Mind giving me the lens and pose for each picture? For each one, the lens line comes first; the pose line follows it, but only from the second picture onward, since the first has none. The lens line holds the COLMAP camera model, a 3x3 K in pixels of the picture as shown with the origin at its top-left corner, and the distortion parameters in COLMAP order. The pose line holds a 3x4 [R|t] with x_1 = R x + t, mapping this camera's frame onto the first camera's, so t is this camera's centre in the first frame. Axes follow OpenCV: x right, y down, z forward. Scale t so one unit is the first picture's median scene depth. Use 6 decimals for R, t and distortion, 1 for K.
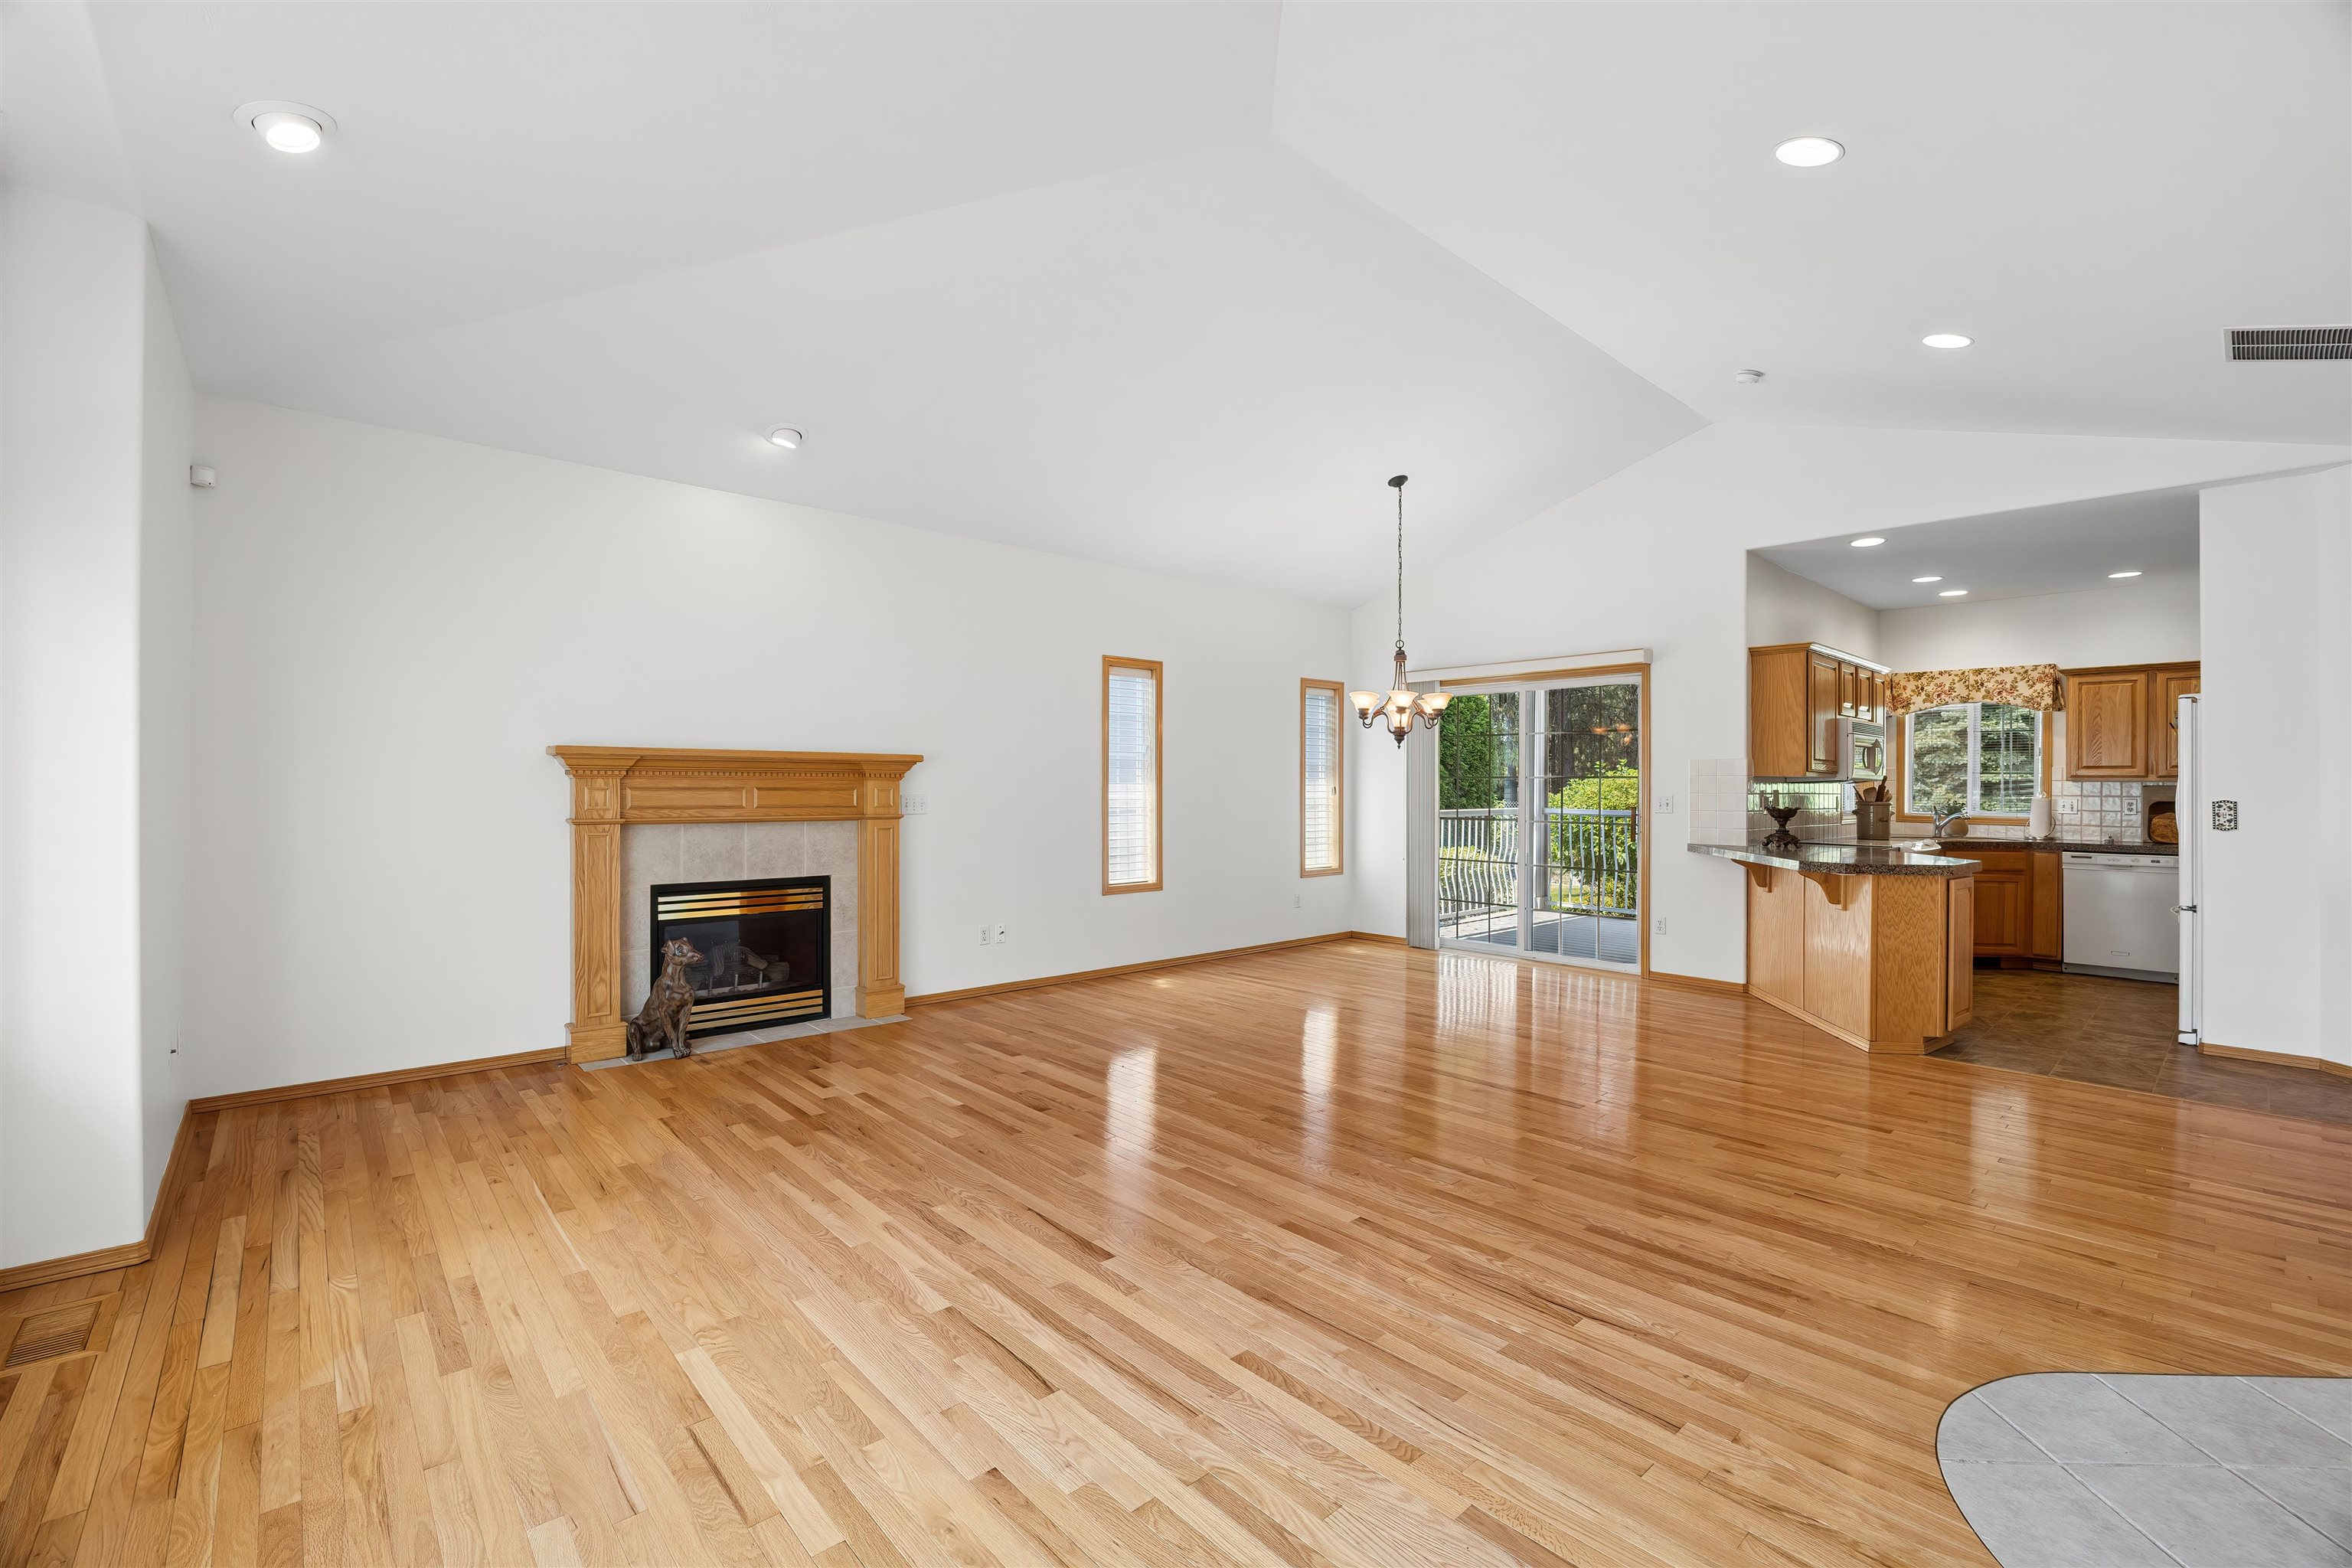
lens RADIAL K [[1004.4, 0, 1178.5], [0, 1004.4, 783.9], [0, 0, 1]] dist [-0.023863, 0.004247]
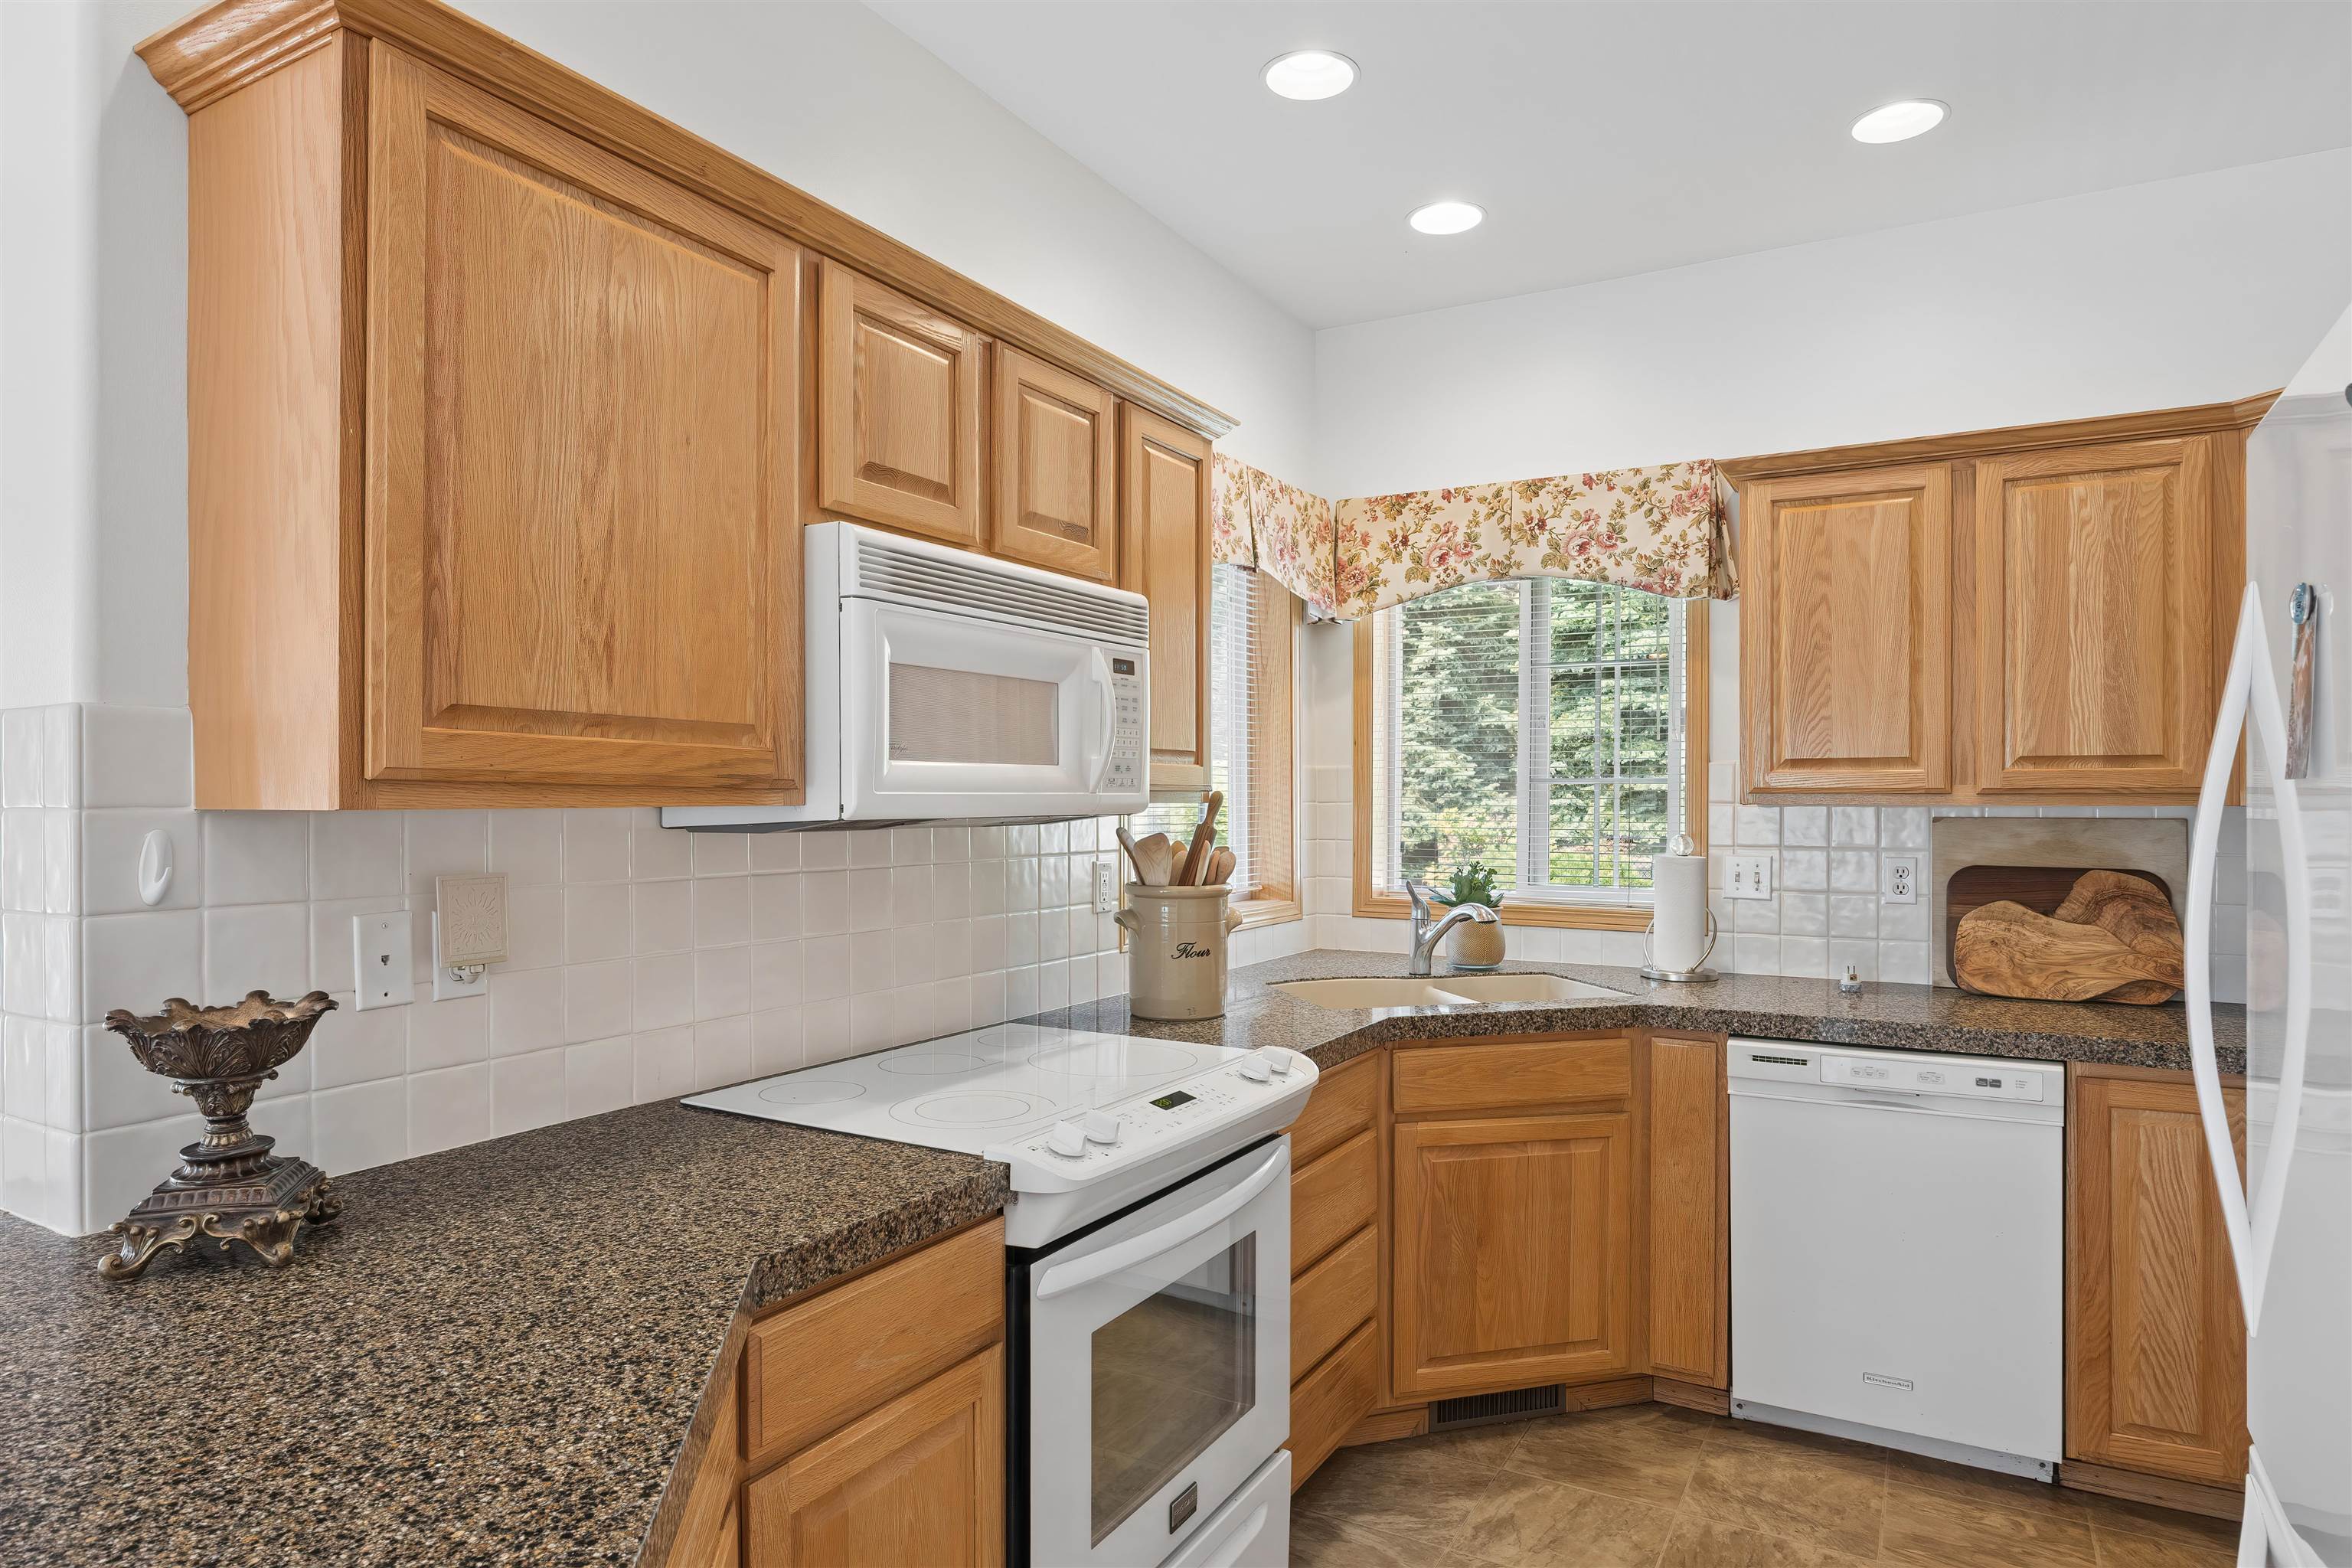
lens RADIAL K [[1354.7, 0, 1179.1], [0, 1354.7, 800.2], [0, 0, 1]] dist [-0.013407, 0.004278]
pose [[0.949895, -0.007448, 0.312482, 0.606751], [0.005608, 0.999961, 0.006786, -0.008900], [-0.312520, -0.004694, 0.949899, 0.659854]]
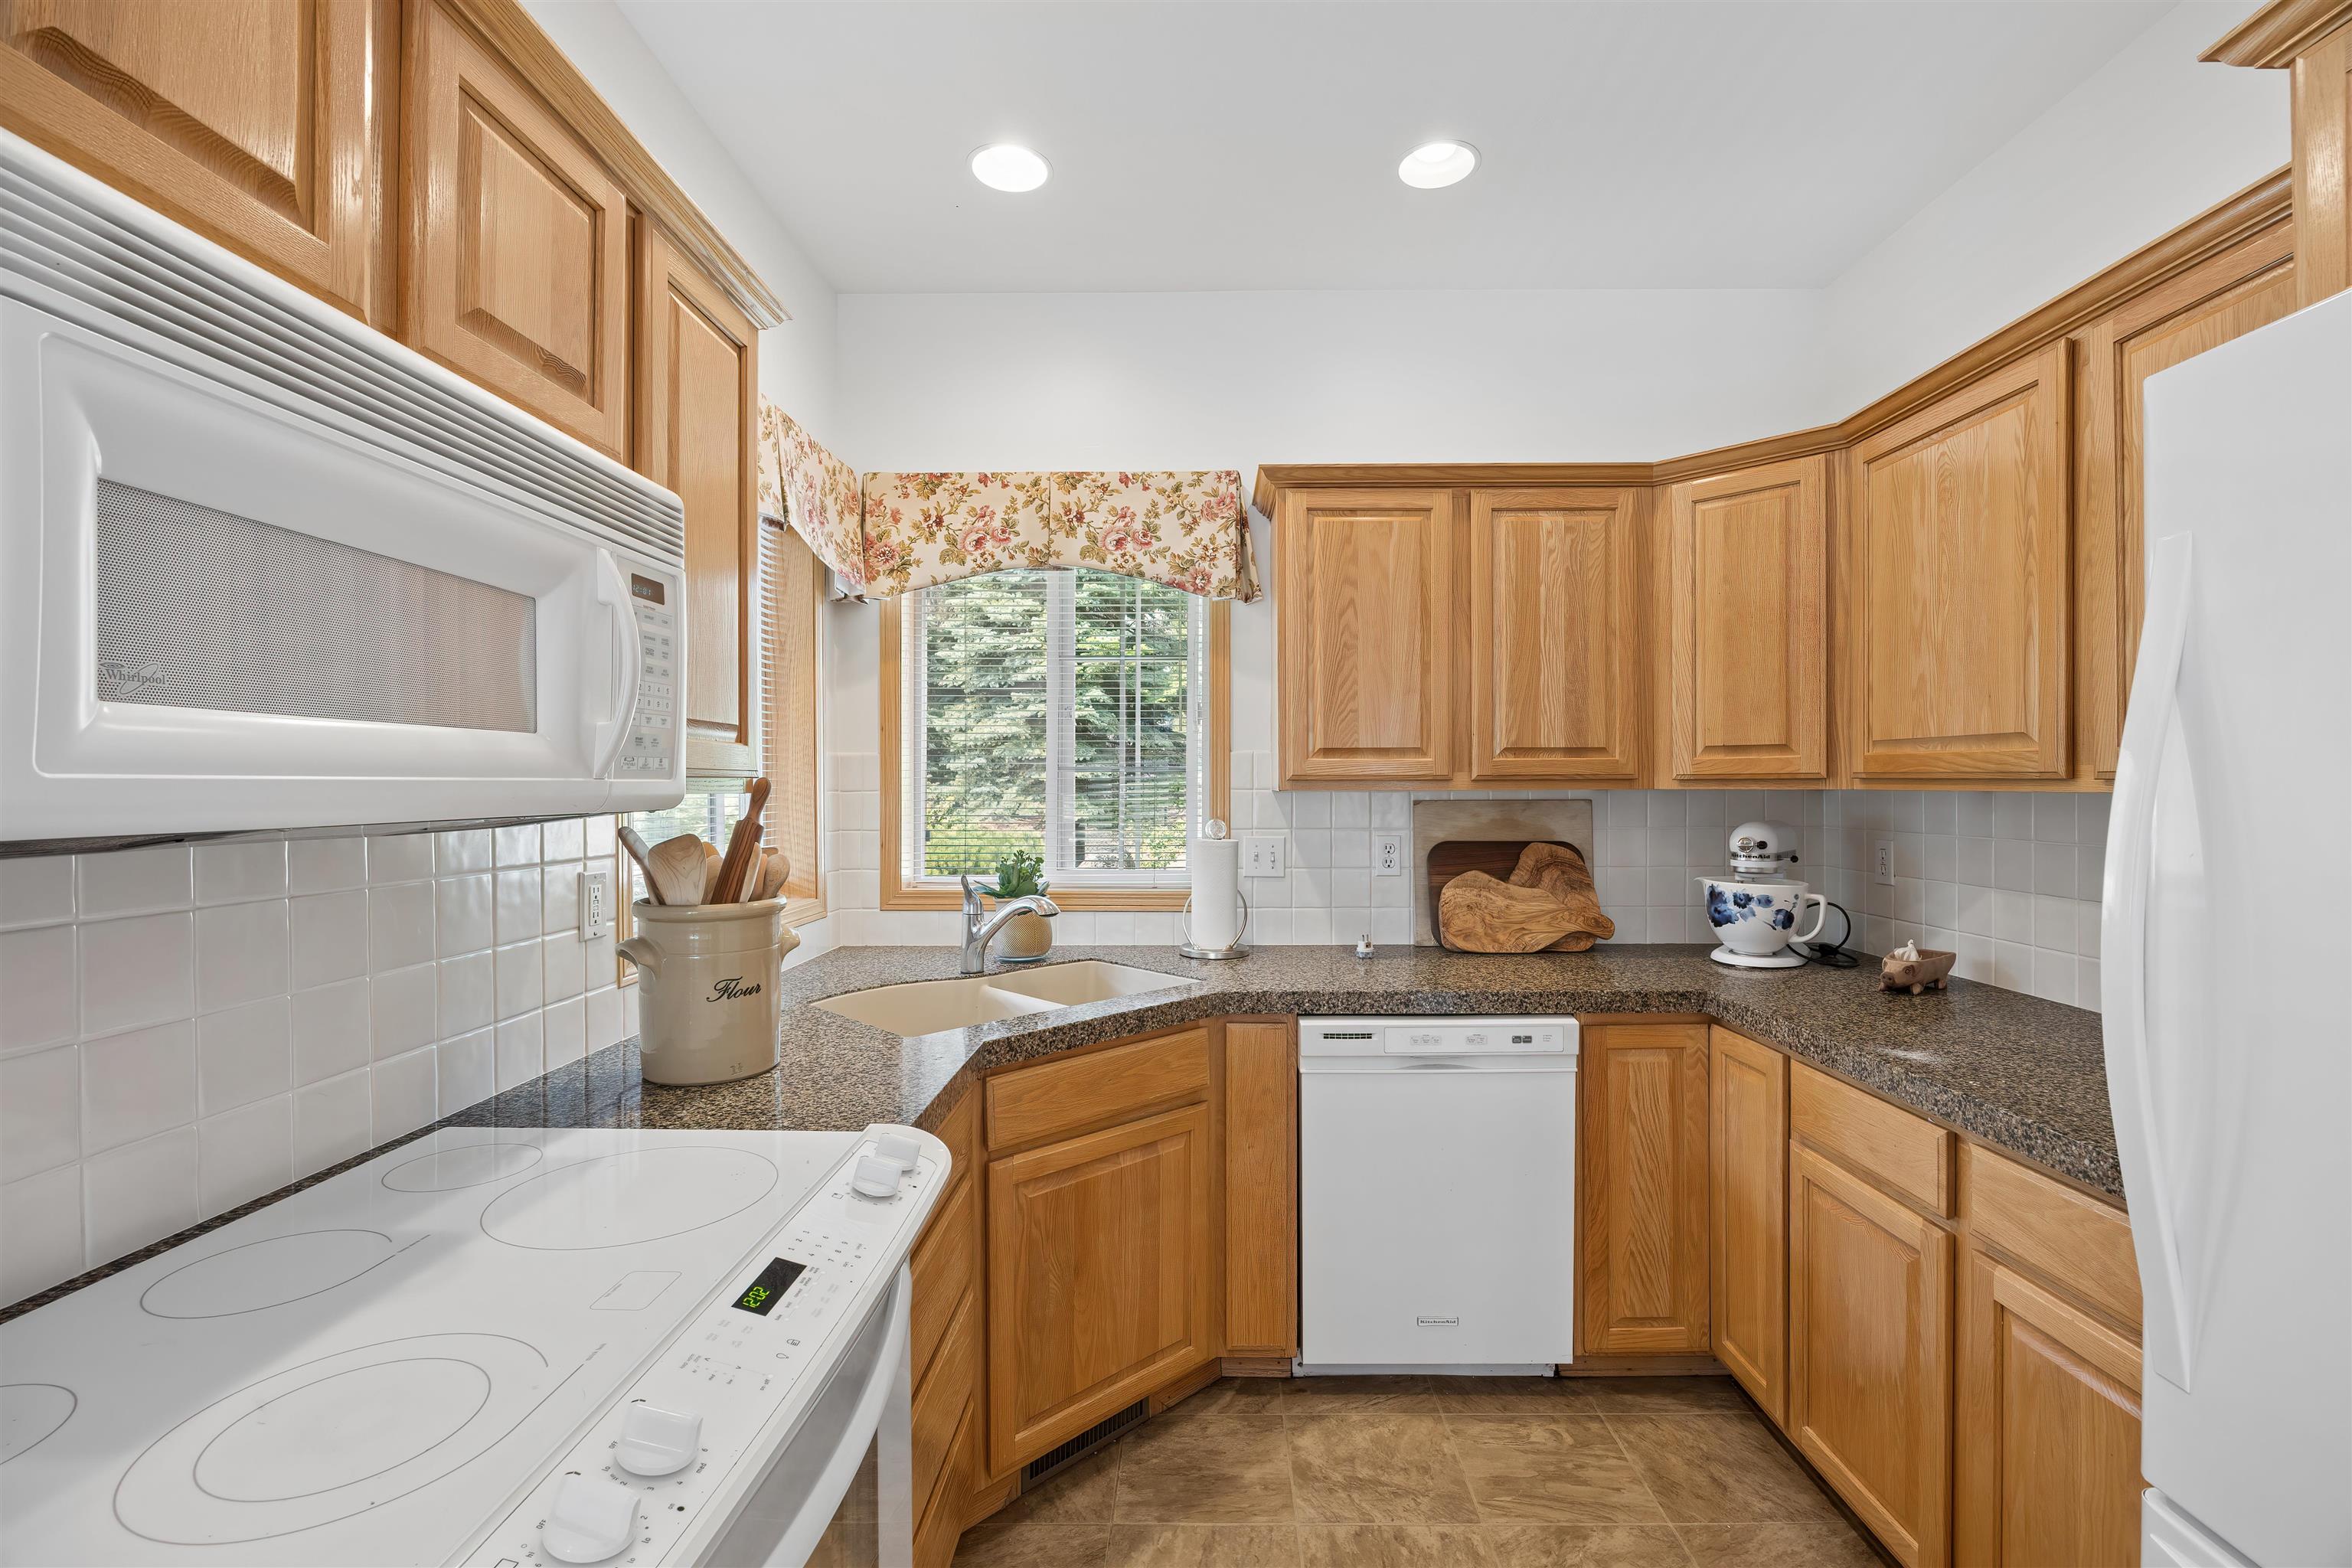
lens RADIAL K [[1027.3, 0, 1189.6], [0, 1027.3, 789.2], [0, 0, 1]] dist [-0.014717, -0.000106]
pose [[0.681367, -0.012937, 0.731828, 0.637055], [0.007558, 0.999915, 0.010639, -0.007998], [-0.731903, -0.001717, 0.681407, 0.807966]]
